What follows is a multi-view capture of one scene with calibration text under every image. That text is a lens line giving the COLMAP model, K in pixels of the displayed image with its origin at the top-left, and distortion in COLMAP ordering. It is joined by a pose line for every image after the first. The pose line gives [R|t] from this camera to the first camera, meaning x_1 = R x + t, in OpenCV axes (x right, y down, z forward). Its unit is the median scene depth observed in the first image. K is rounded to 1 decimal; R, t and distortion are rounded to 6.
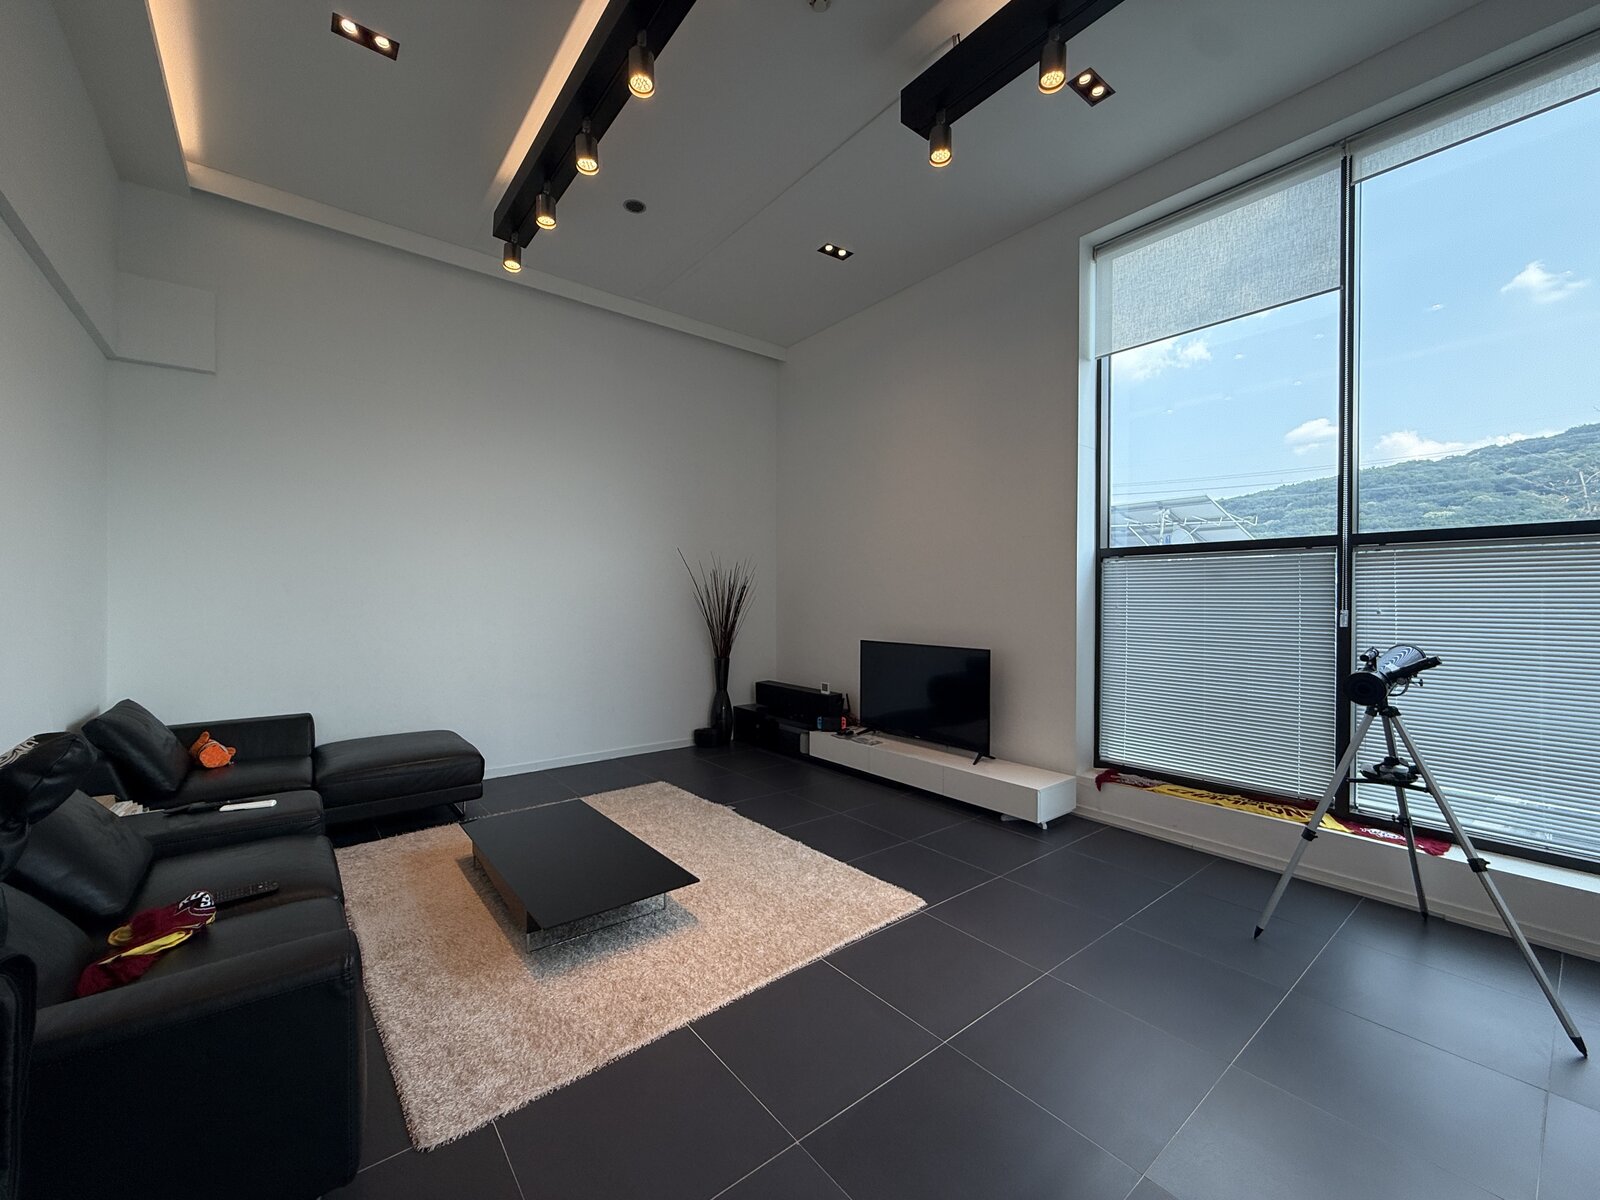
lens RADIAL K [[641.3, 0, 795.1], [0, 641.3, 602.4], [0, 0, 1]] dist [0.002921, 0.000034]
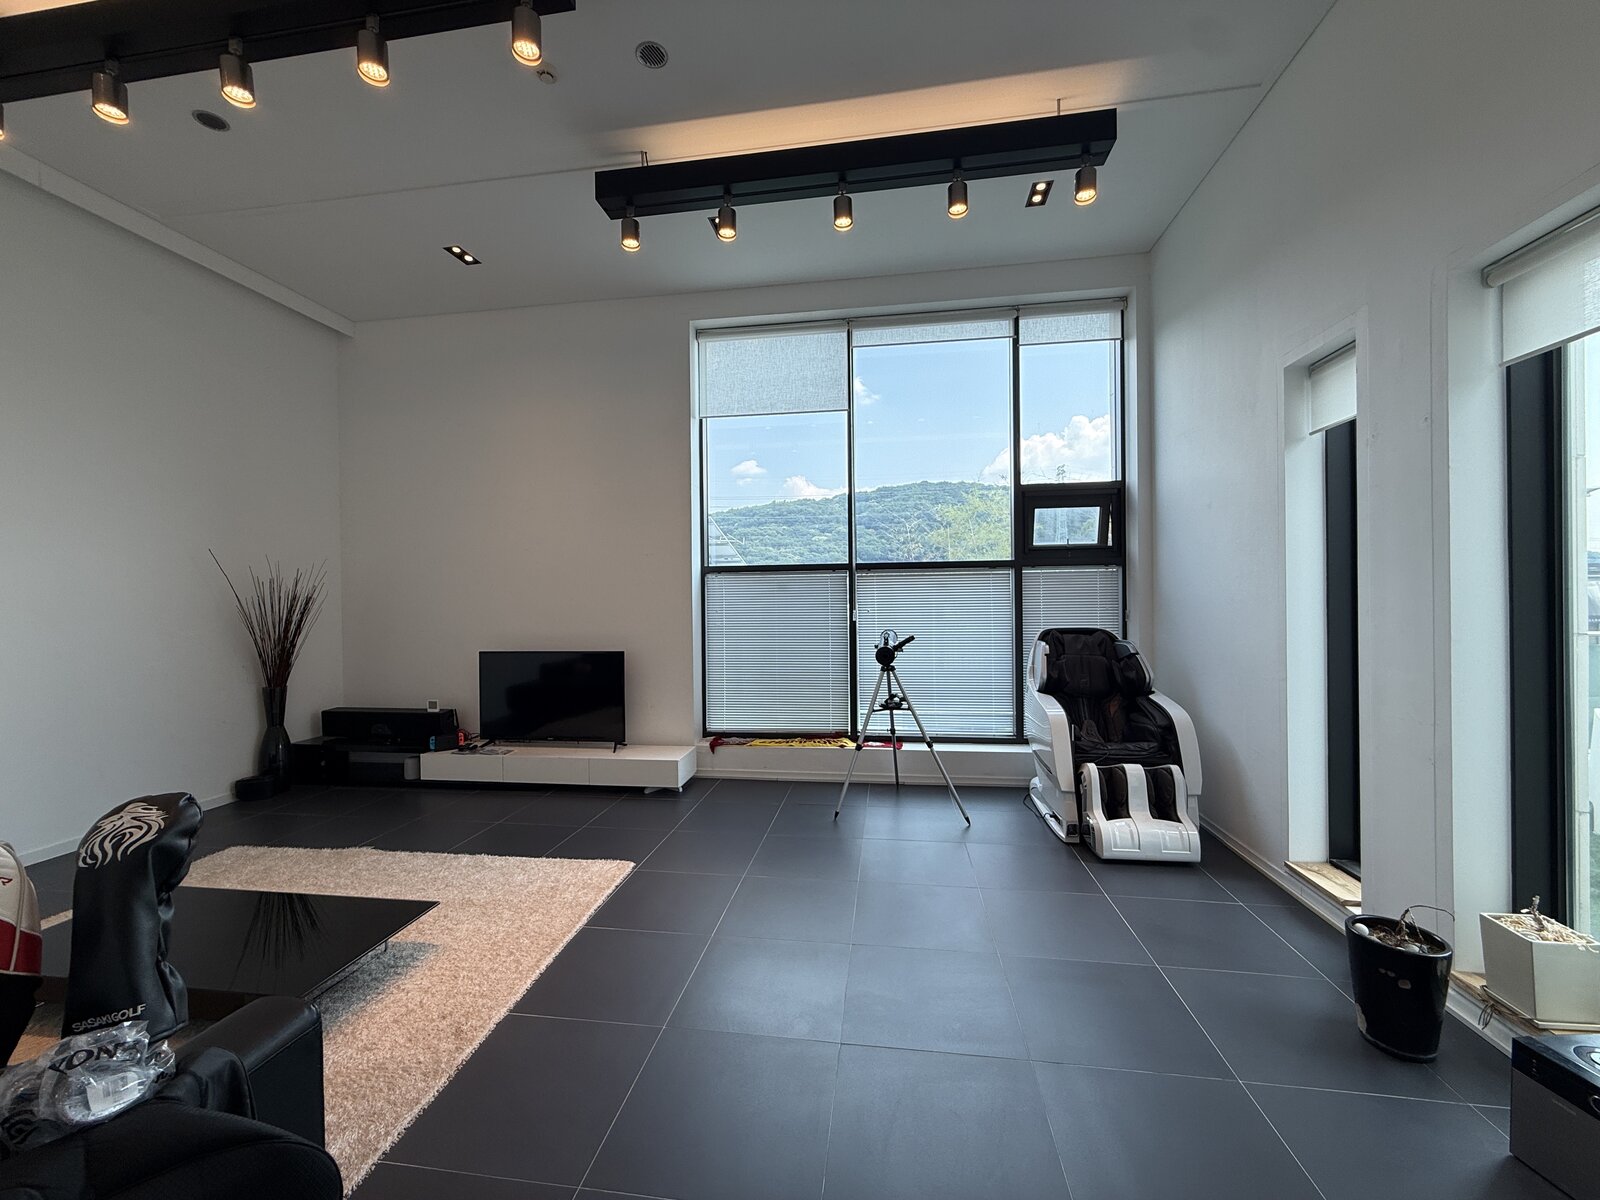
lens RADIAL K [[641.3, 0, 795.1], [0, 641.3, 602.4], [0, 0, 1]] dist [0.002921, 0.000034]
pose [[0.732452, -0.016798, 0.680612, -0.276576], [0.020006, 0.999795, 0.003146, -0.012578], [-0.680525, 0.011312, 0.732637, -0.064071]]
